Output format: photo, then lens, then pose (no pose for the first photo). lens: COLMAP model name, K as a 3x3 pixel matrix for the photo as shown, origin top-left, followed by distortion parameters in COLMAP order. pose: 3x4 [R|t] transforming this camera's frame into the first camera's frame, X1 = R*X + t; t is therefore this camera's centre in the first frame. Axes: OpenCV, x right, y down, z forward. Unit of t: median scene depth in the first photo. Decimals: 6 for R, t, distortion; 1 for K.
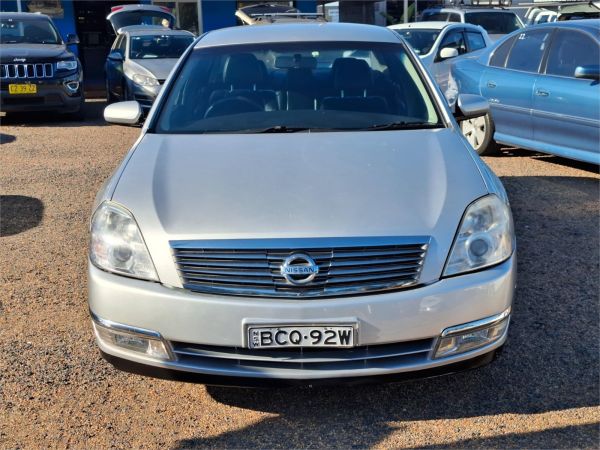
lens RADIAL K [[860.3, 0, 301.9], [0, 860.3, 222.4], [0, 0, 1]] dist [0.104731, 0.000000]
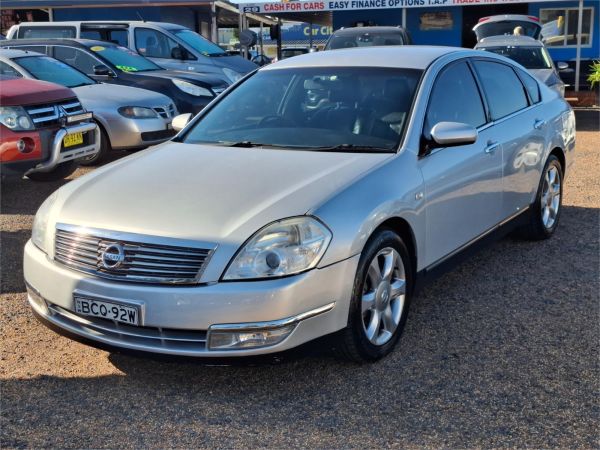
lens RADIAL K [[860.3, 0, 300.4], [0, 860.3, 225.7], [0, 0, 1]] dist [0.104731, 0.000000]
pose [[0.853919, 0.111262, -0.508372, 0.838288], [-0.111707, 0.993296, 0.029756, -0.055455], [0.508275, 0.031379, 0.860623, 0.063865]]
